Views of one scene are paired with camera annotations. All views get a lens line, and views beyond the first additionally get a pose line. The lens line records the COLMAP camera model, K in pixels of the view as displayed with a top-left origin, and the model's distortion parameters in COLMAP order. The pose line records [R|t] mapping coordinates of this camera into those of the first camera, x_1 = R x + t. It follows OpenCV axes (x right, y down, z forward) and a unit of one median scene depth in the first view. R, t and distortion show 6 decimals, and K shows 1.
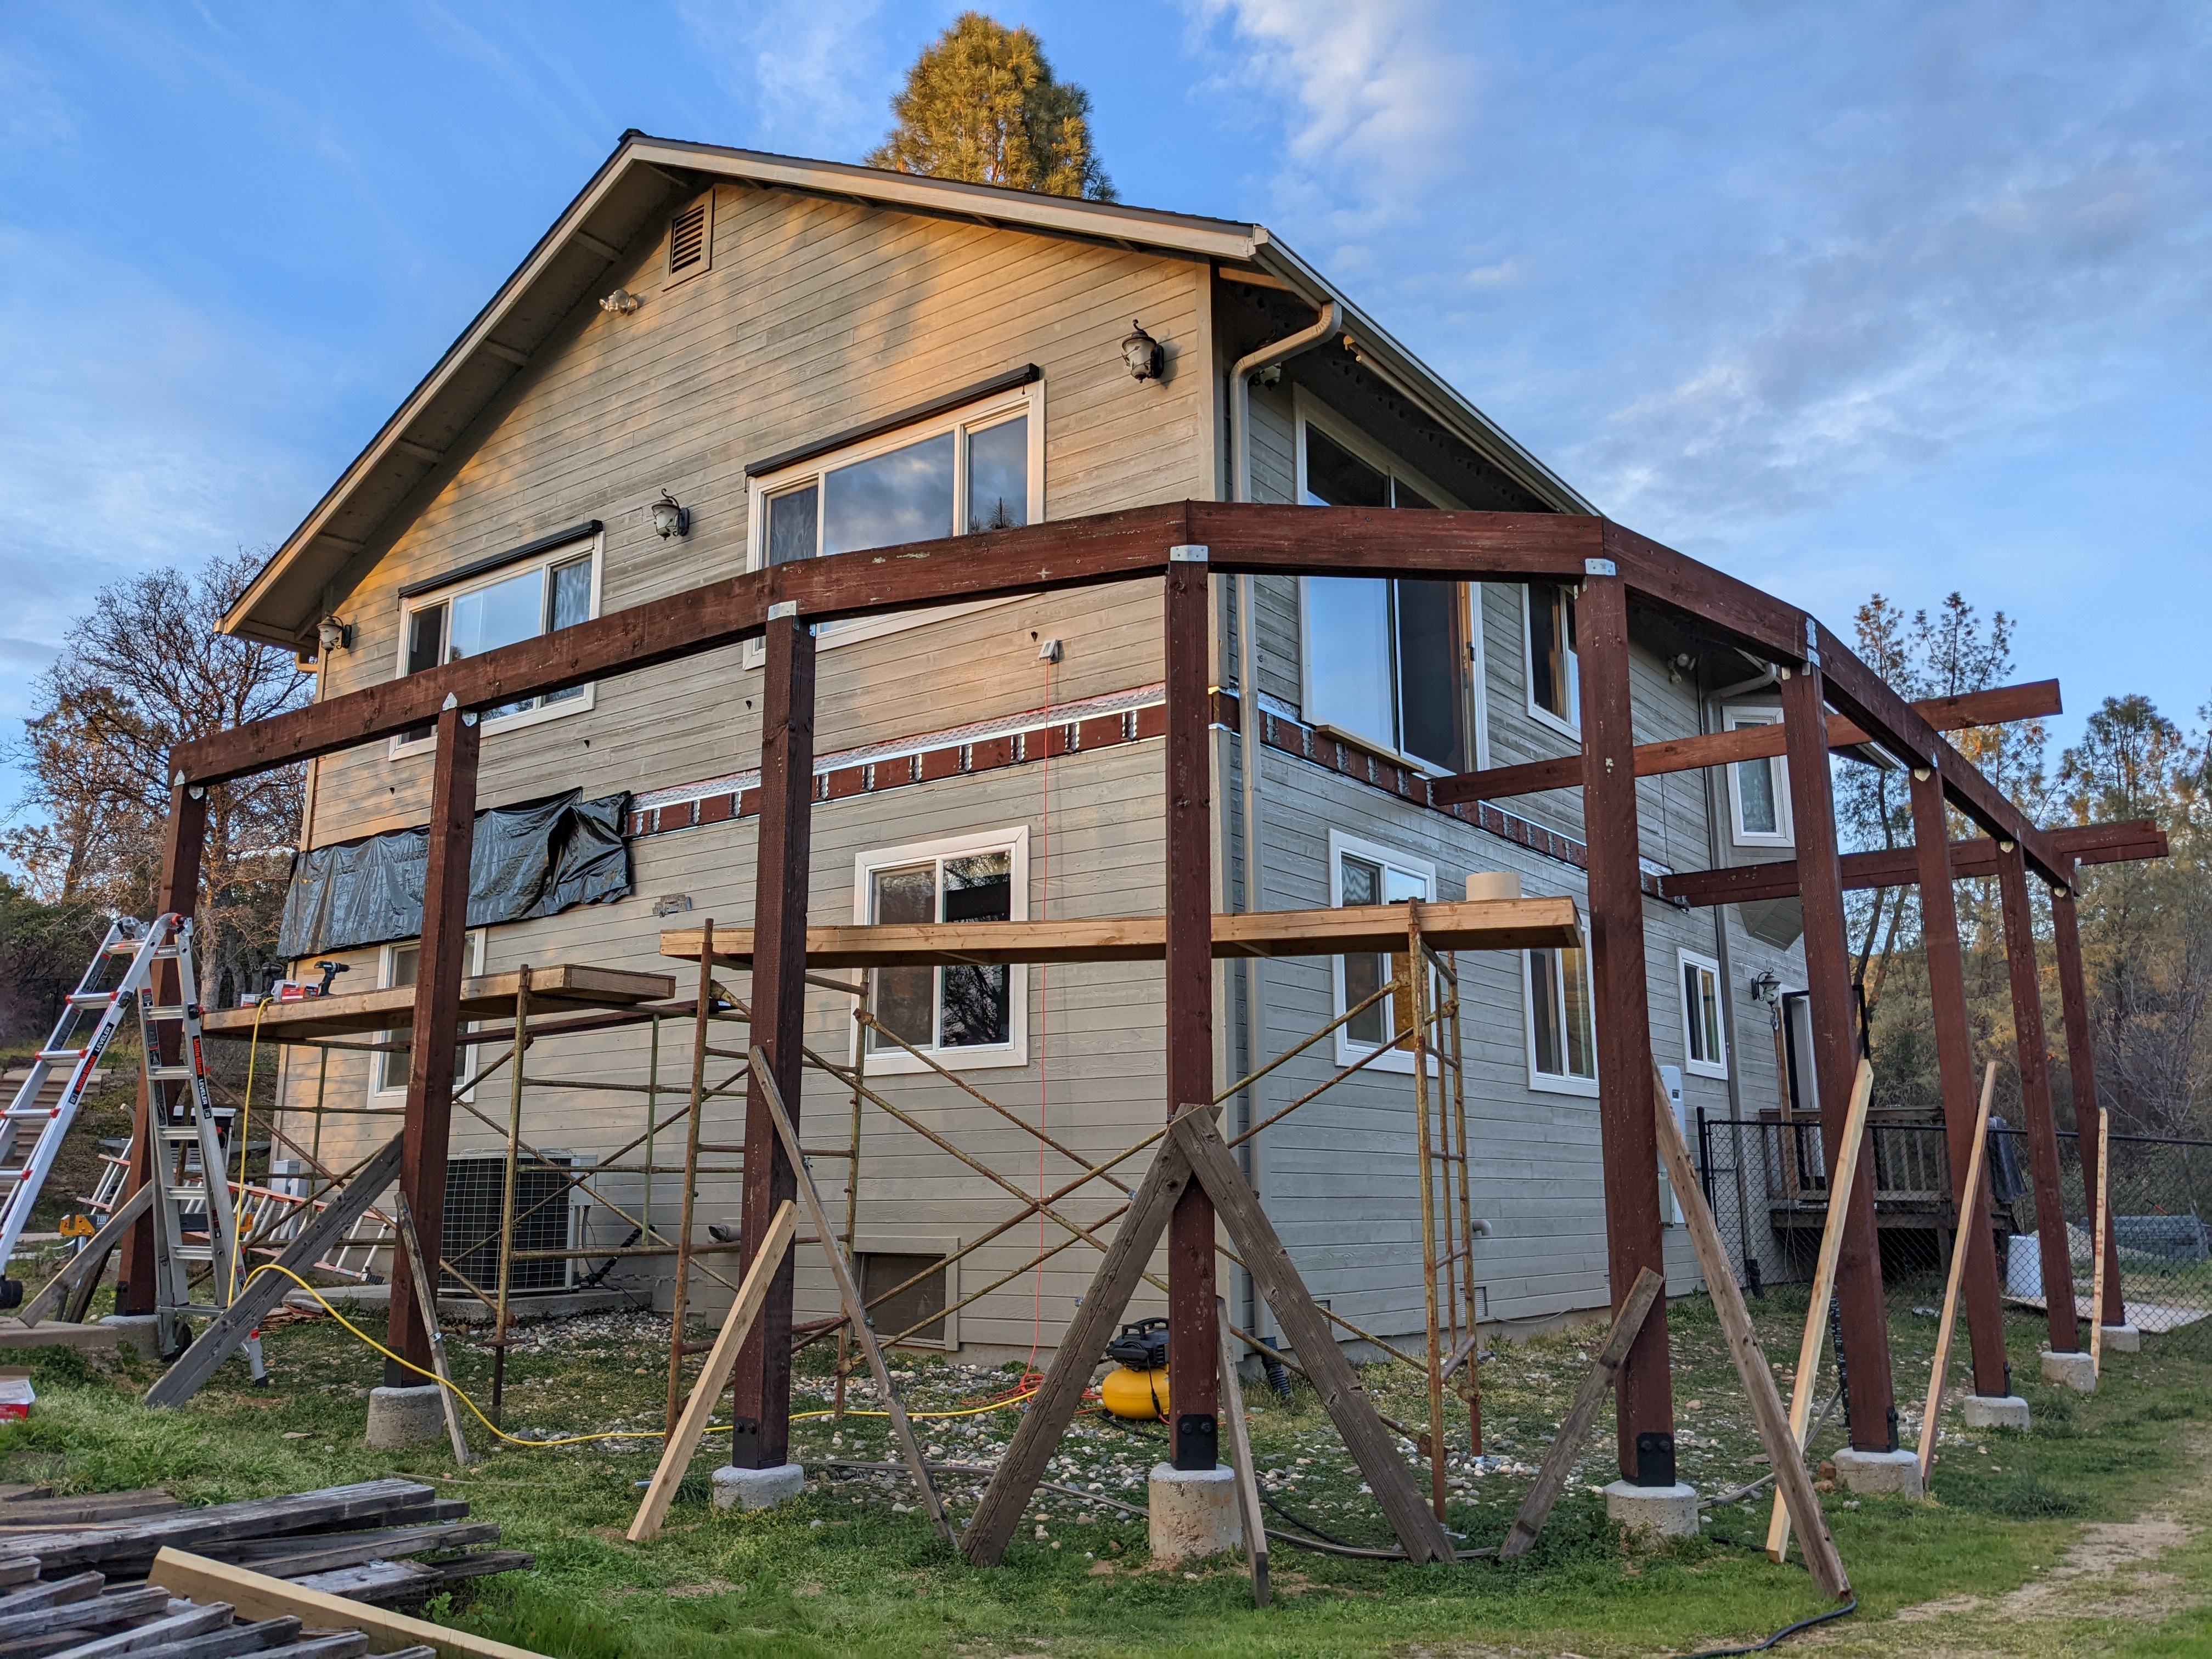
lens RADIAL K [[1740.6, 0, 1133.6], [0, 1740.6, 817.6], [0, 0, 1]] dist [0.073919, -0.166424]
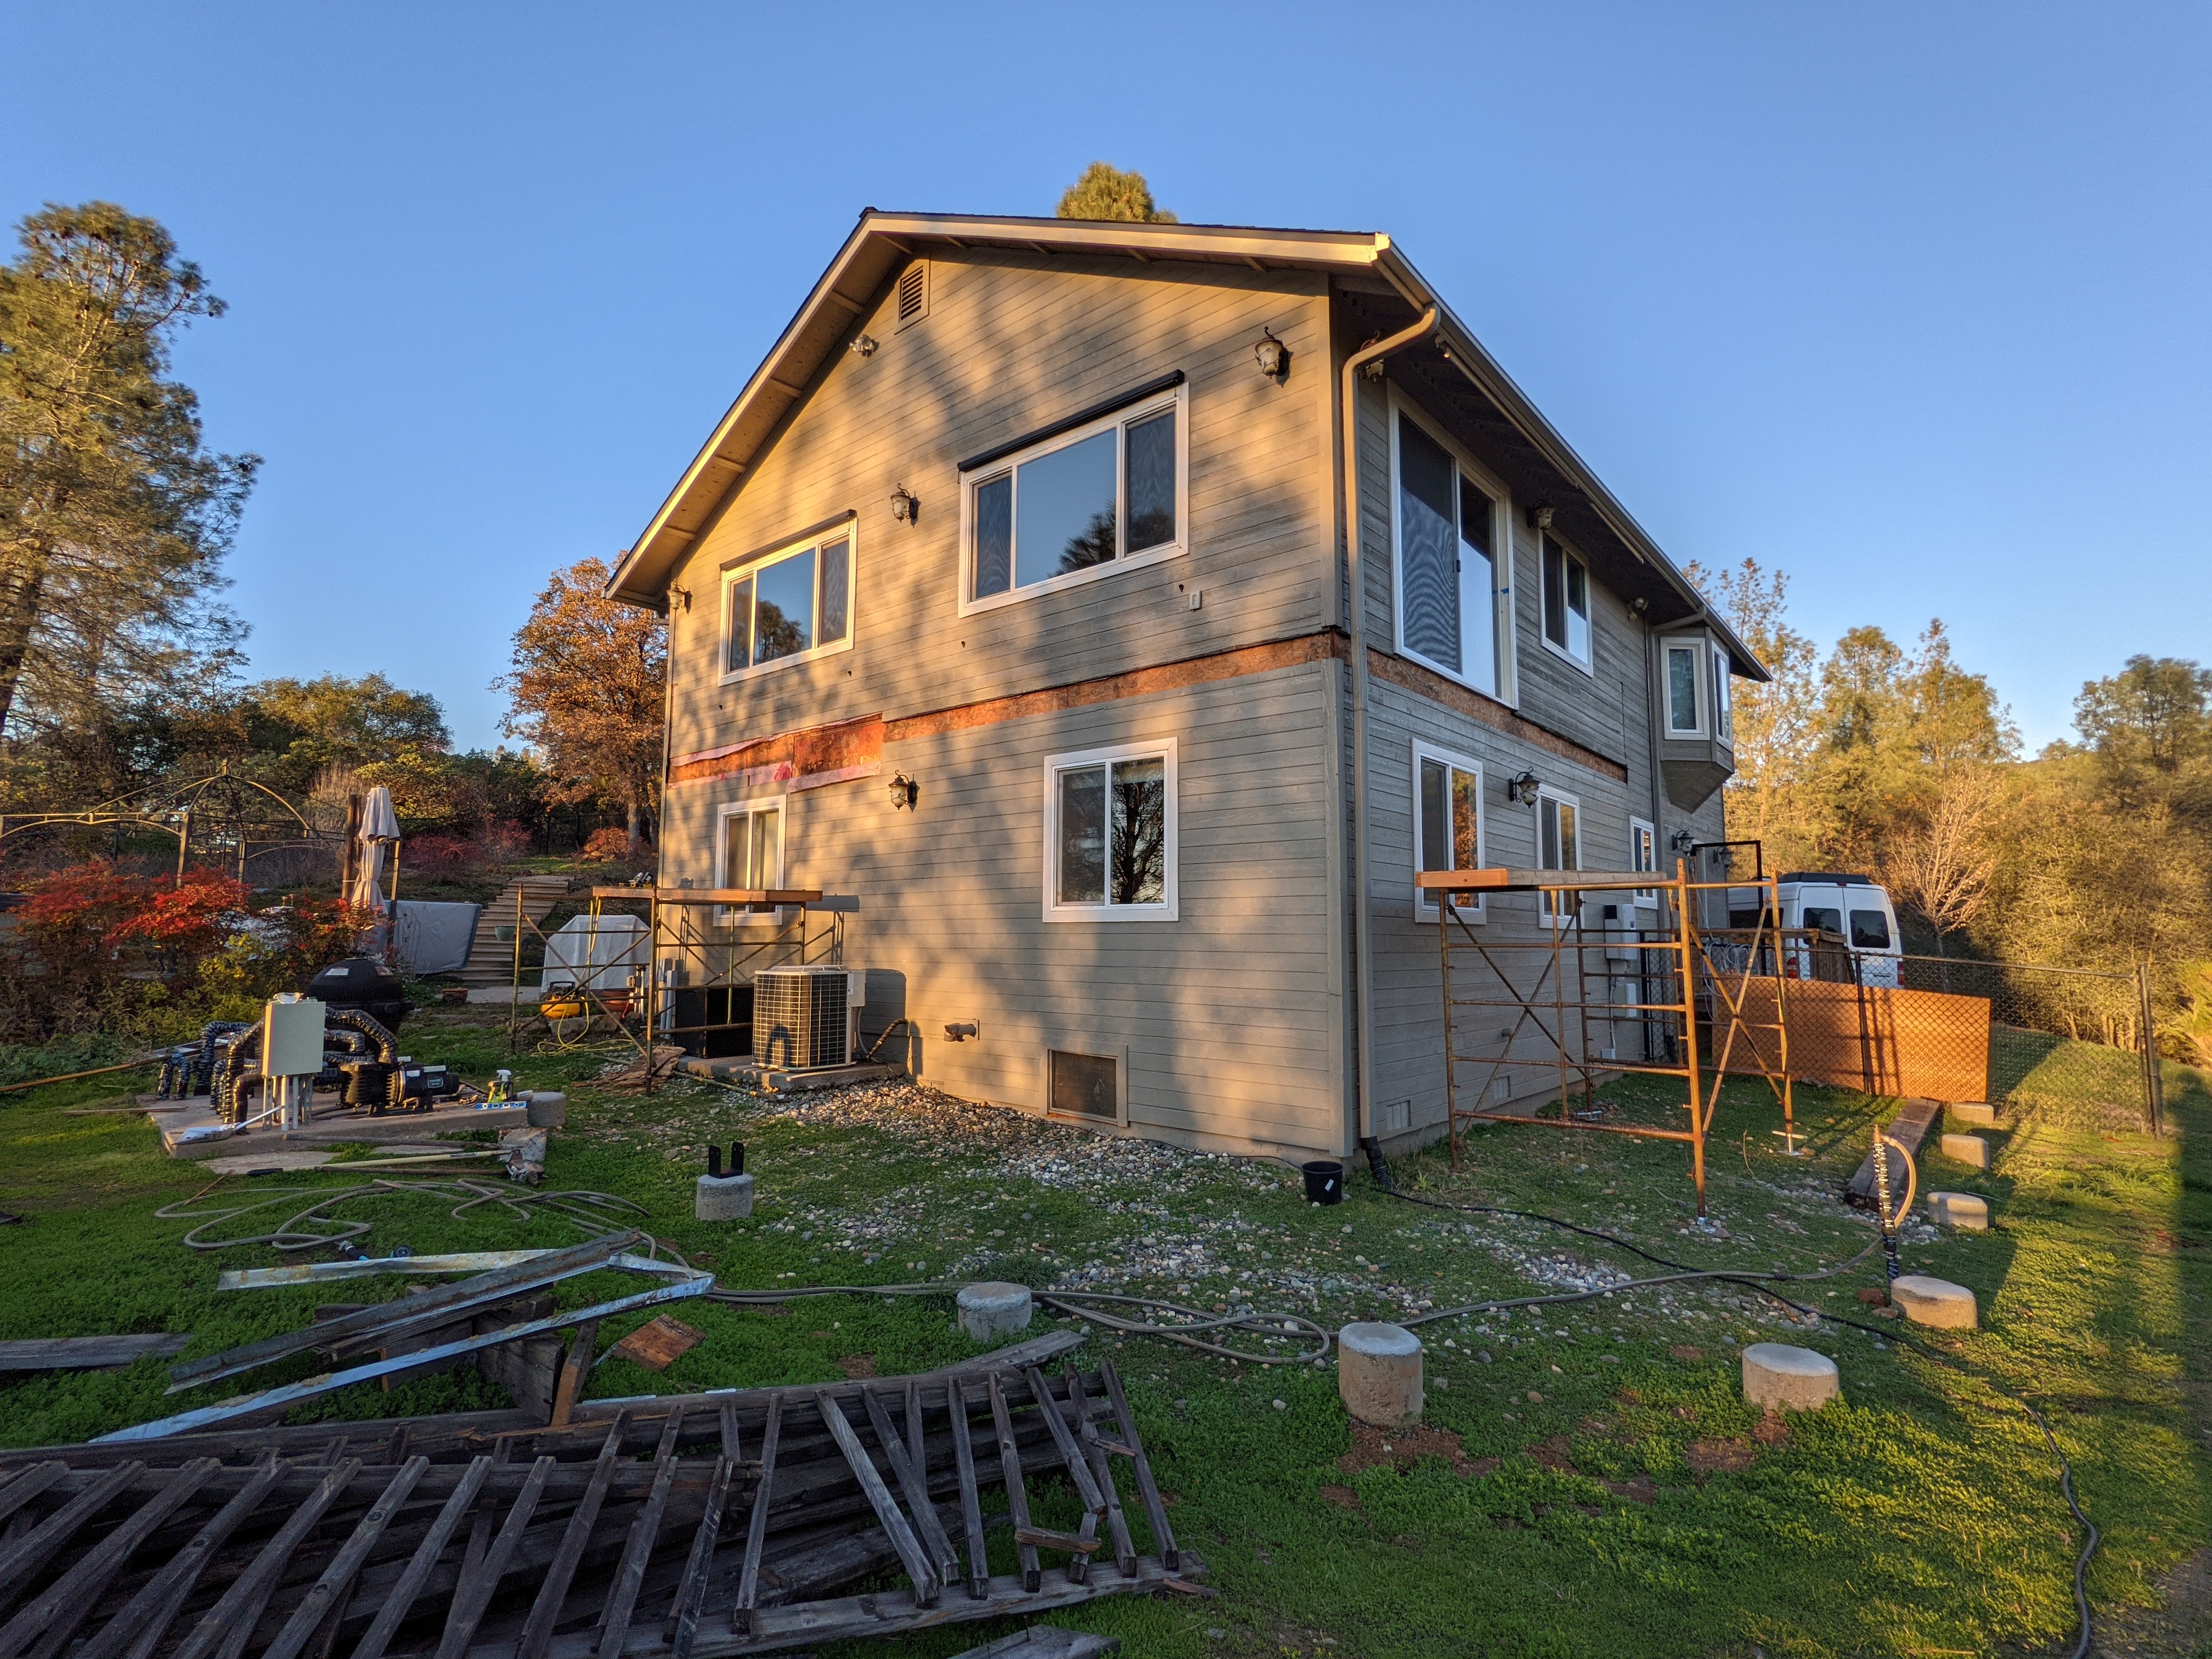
lens RADIAL K [[1068.5, 0, 1103.9], [0, 1068.5, 843.6], [0, 0, 1]] dist [-0.013582, 0.000247]
pose [[0.996692, 0.004810, -0.081127, -0.040199], [0.005396, 0.992127, 0.125116, -0.013131], [0.081090, -0.125140, 0.988820, 0.158830]]
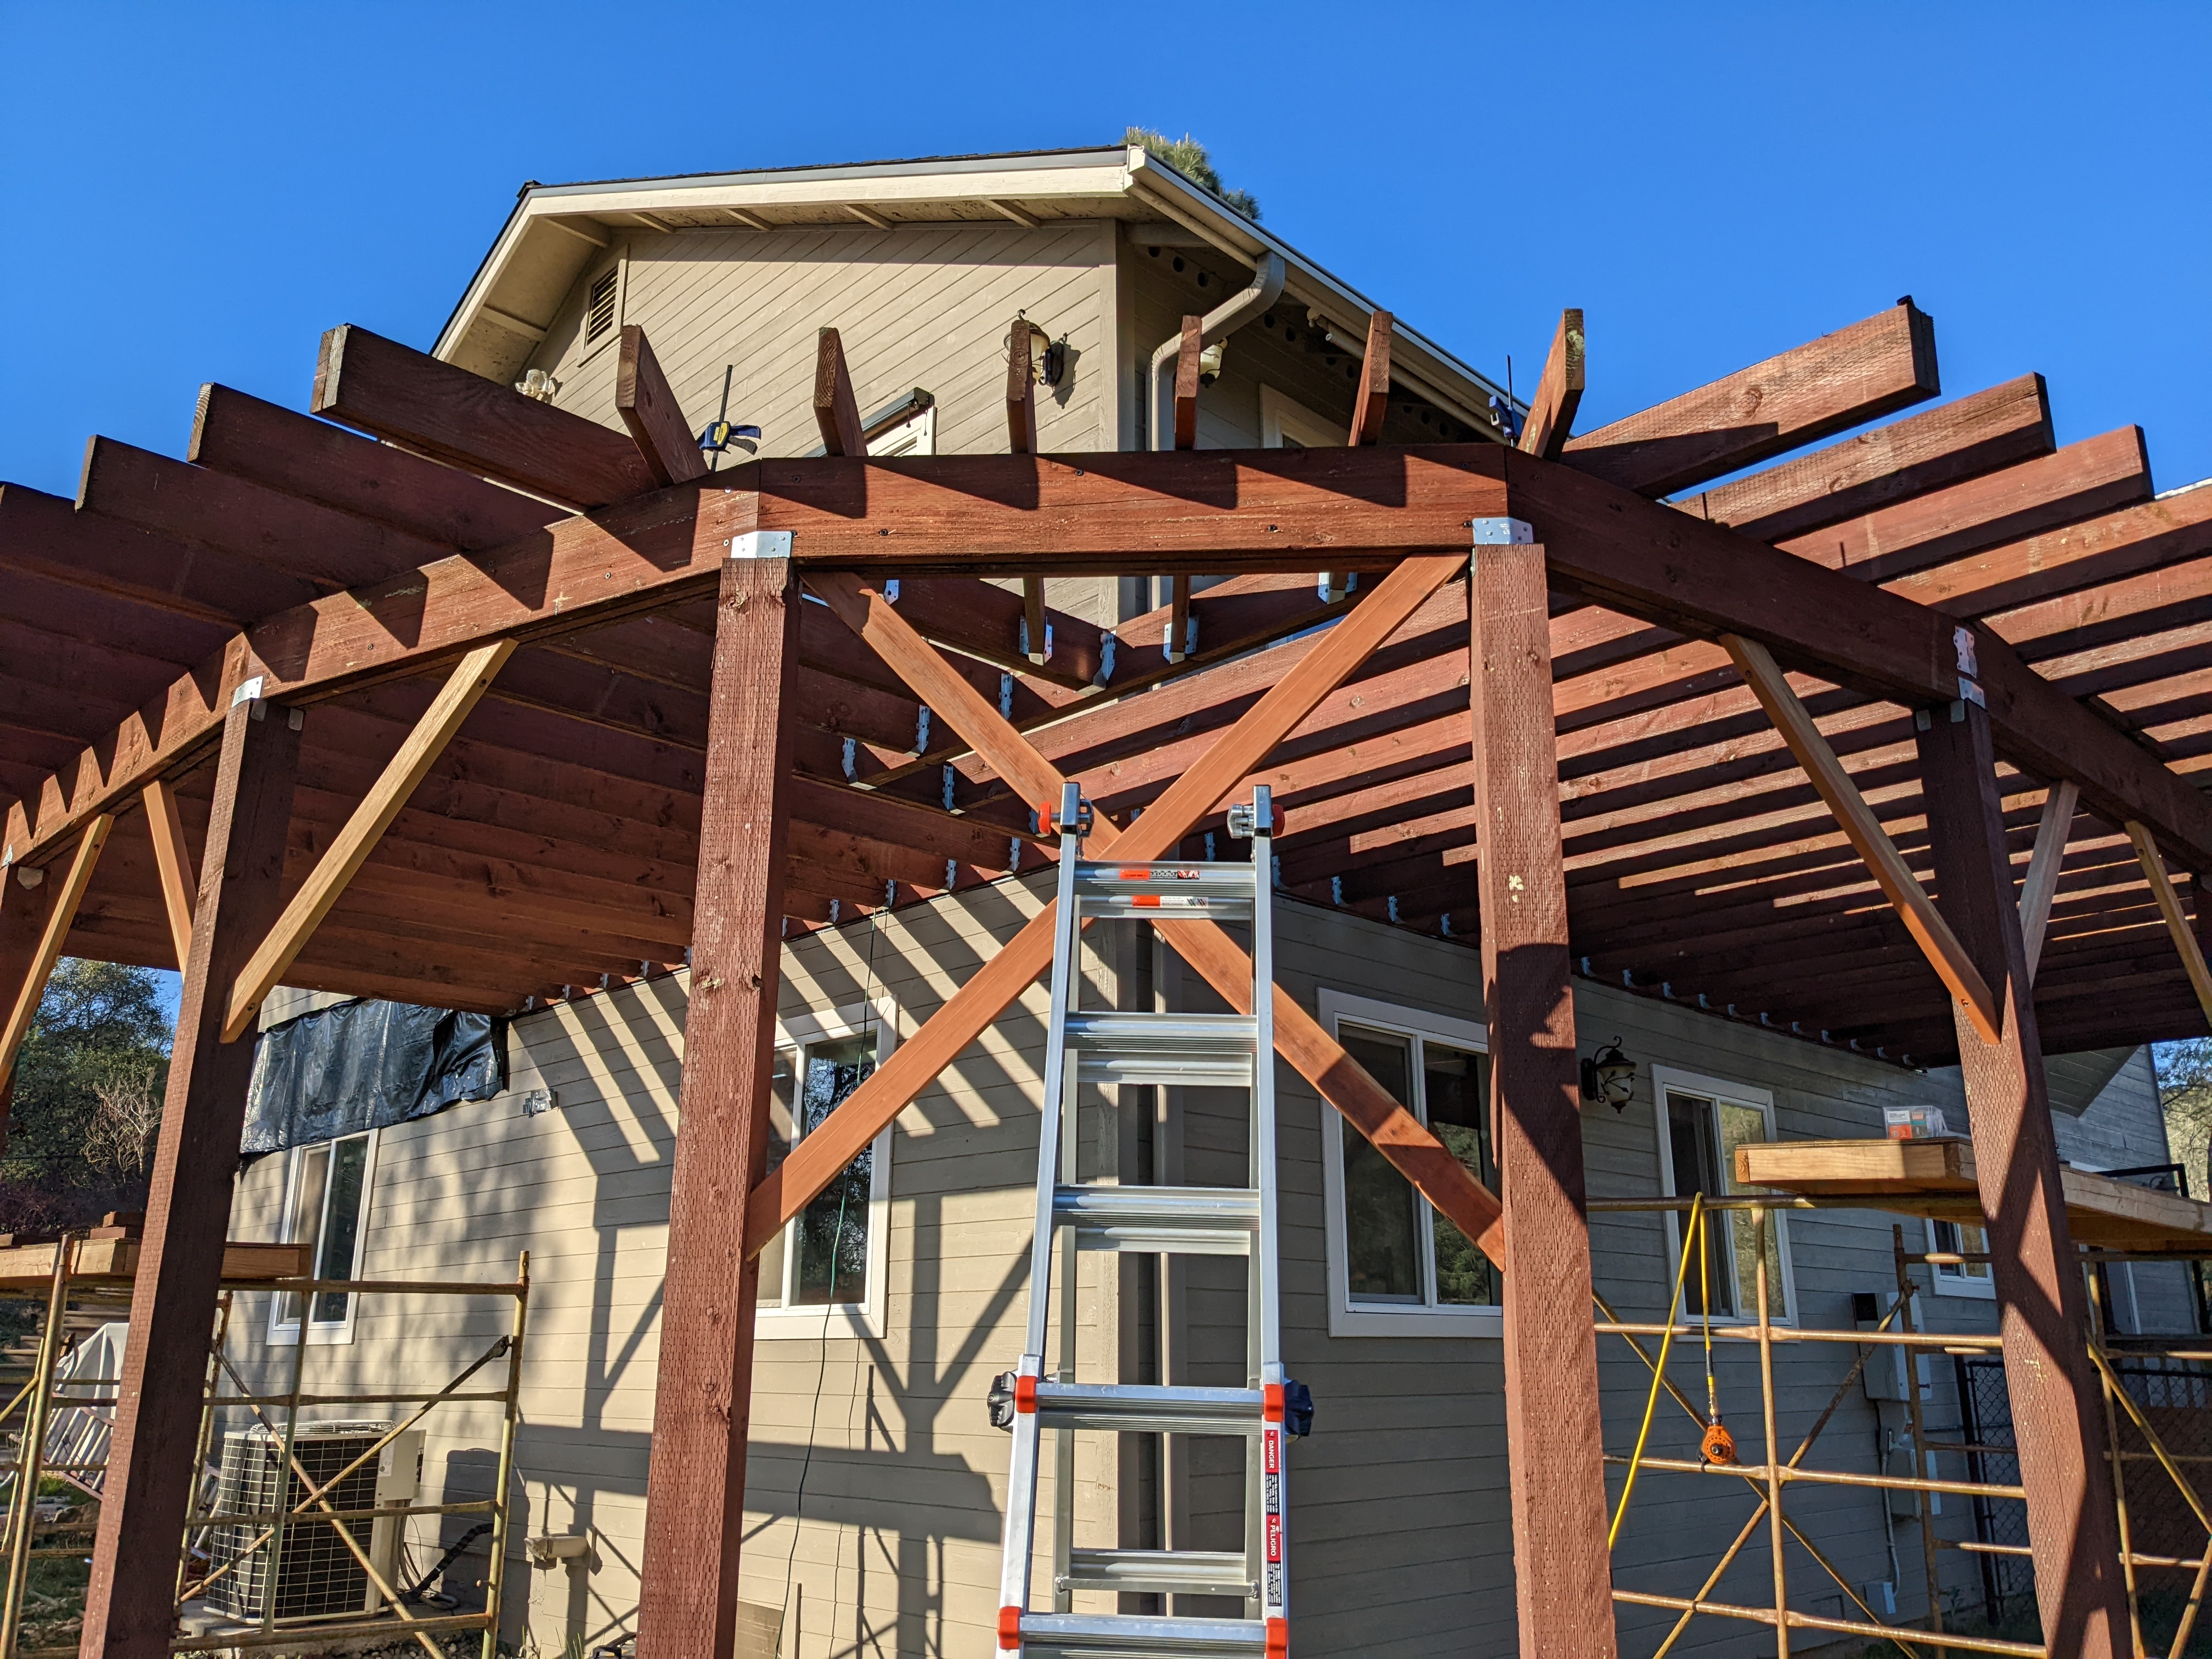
lens RADIAL K [[1743.2, 0, 1106.0], [0, 1743.2, 829.5], [0, 0, 1]] dist [0.030439, -0.000483]
pose [[0.986469, -0.039215, -0.159187, 0.117981], [0.027631, 0.996850, -0.074344, -0.005699], [0.161601, 0.068940, 0.984445, 0.229328]]
